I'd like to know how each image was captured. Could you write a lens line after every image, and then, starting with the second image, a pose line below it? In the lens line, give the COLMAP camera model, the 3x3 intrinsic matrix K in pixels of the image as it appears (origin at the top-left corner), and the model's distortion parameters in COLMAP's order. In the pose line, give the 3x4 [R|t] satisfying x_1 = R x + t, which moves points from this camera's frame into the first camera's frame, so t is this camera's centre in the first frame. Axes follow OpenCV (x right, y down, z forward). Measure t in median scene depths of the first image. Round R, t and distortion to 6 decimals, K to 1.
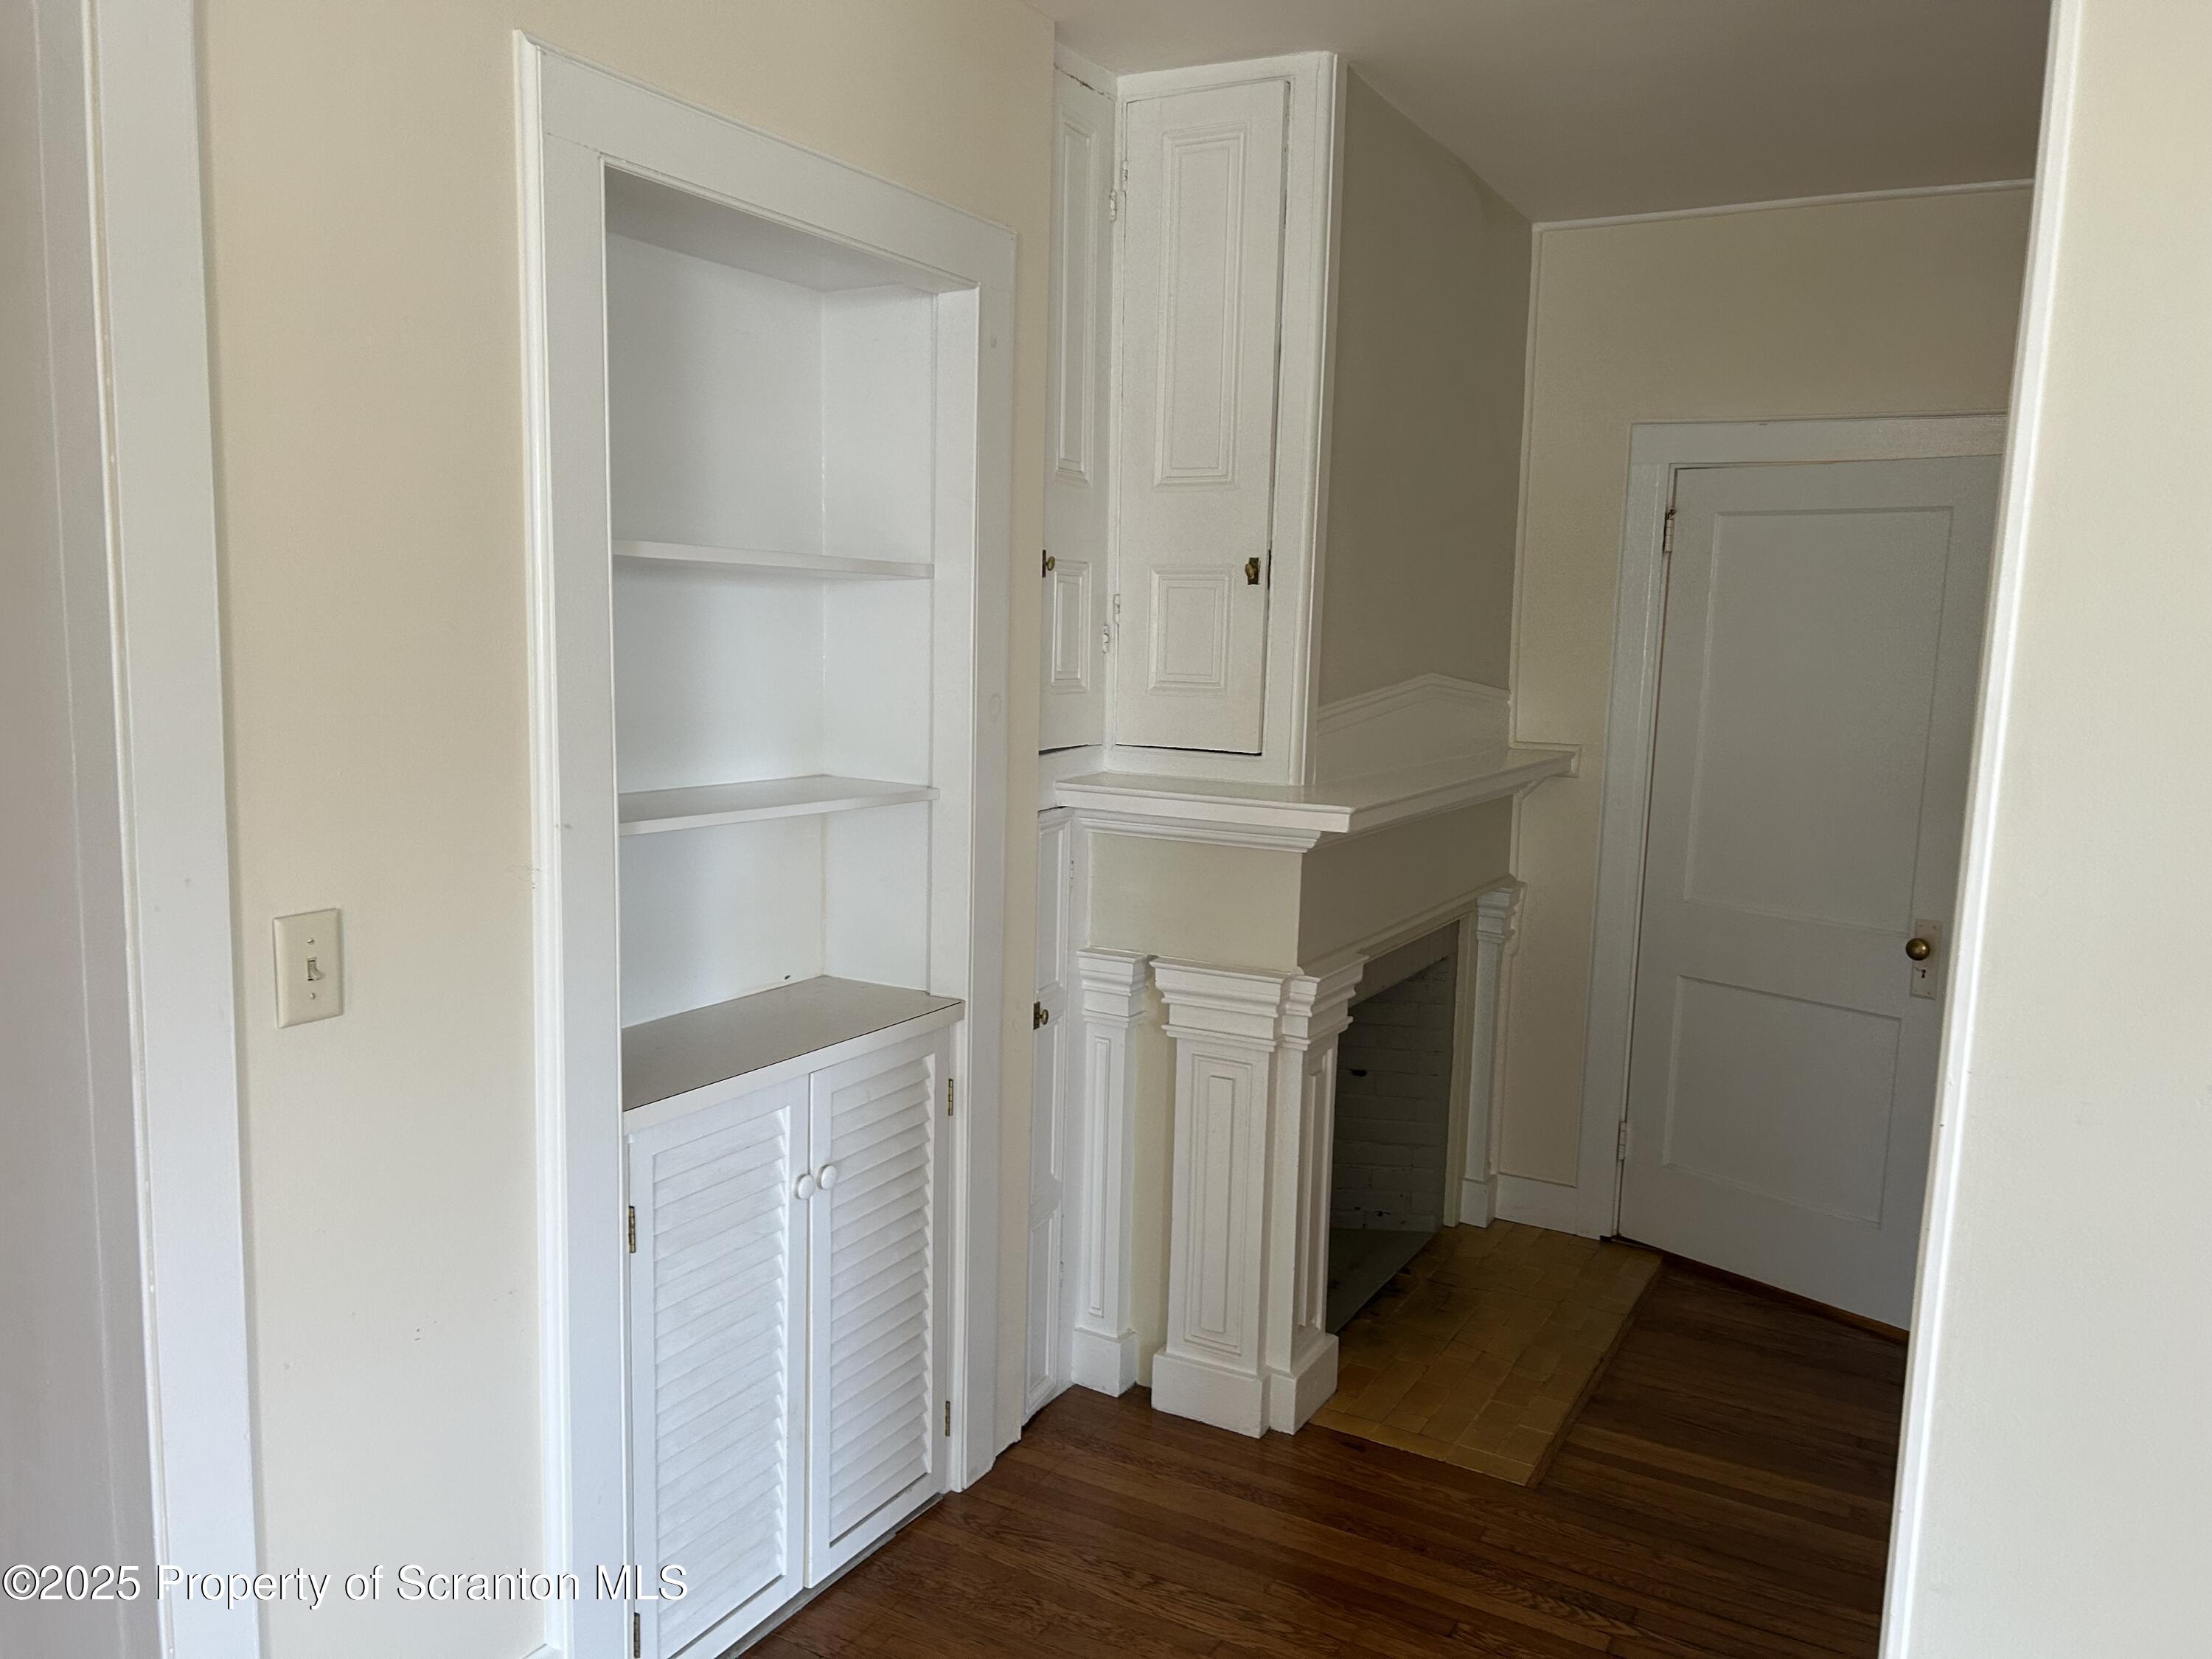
lens RADIAL K [[1692.6, 0, 1105.8], [0, 1692.6, 857.9], [0, 0, 1]] dist [0.111729, -0.163078]
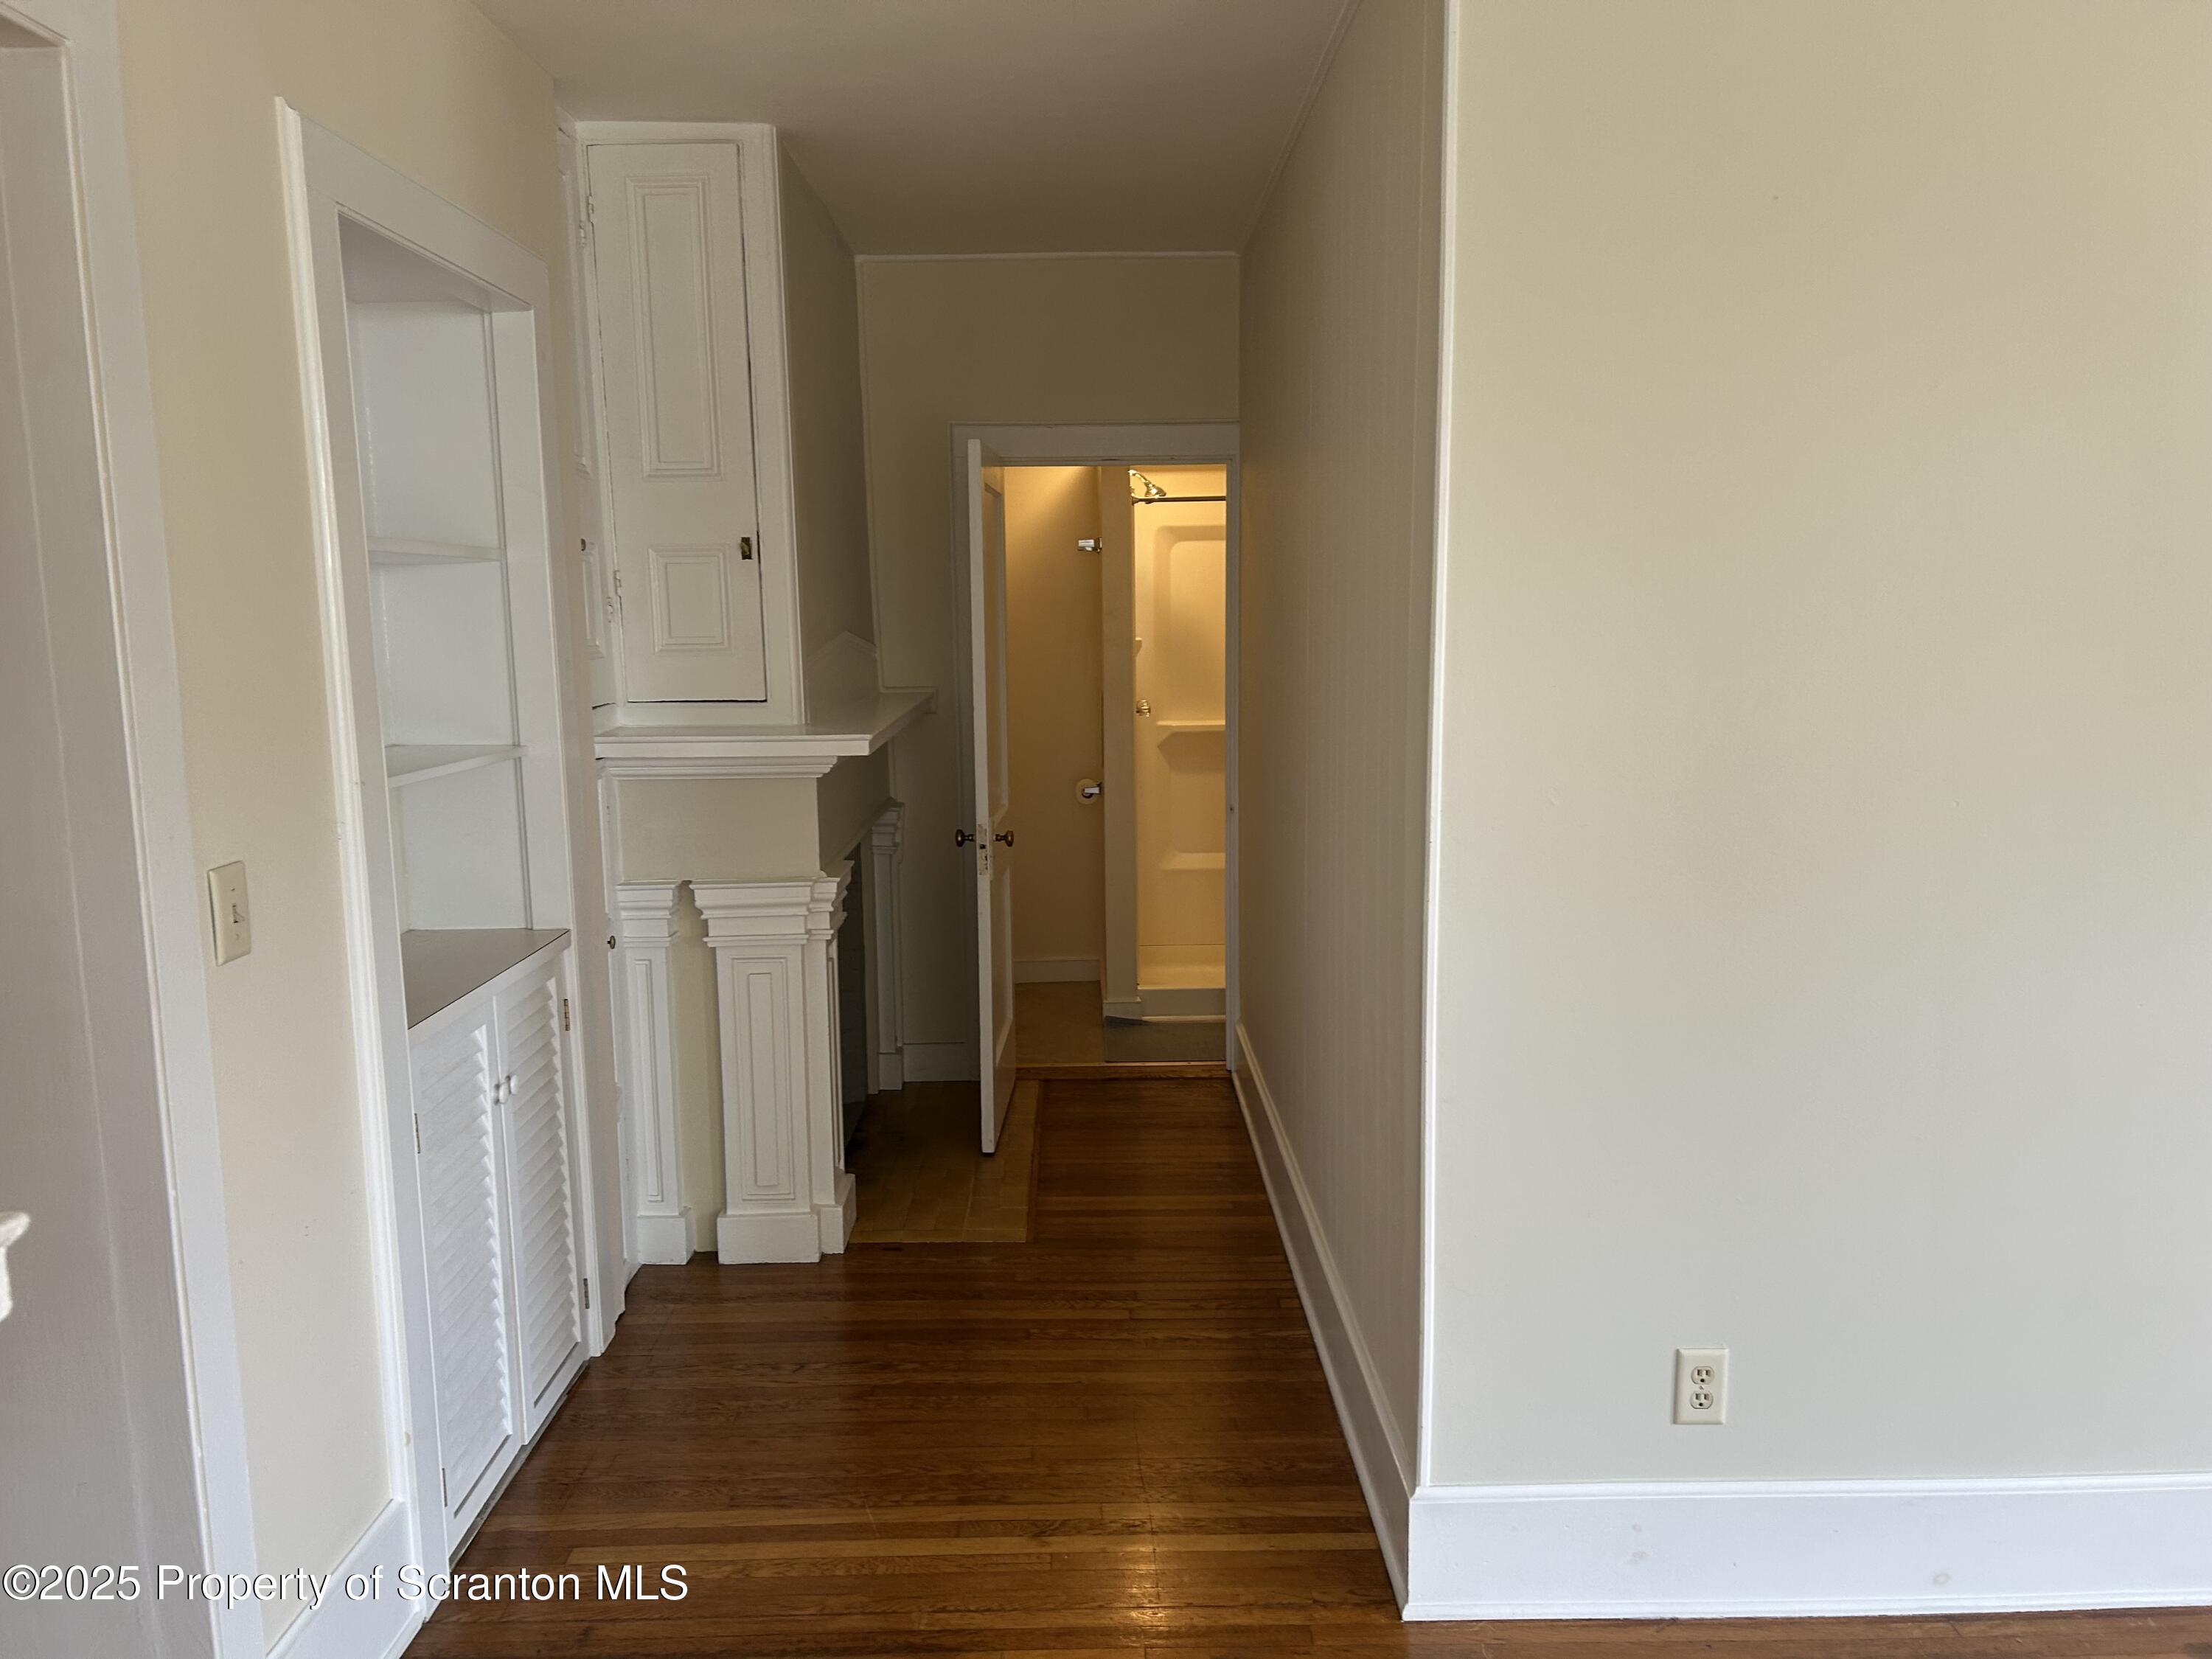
lens RADIAL K [[1692.6, 0, 1105.8], [0, 1692.6, 857.9], [0, 0, 1]] dist [0.111729, -0.163078]
pose [[0.867386, -0.115203, 0.484117, -0.299280], [0.108221, 0.993220, 0.042454, 0.024617], [-0.485725, 0.015568, 0.873973, -0.172180]]
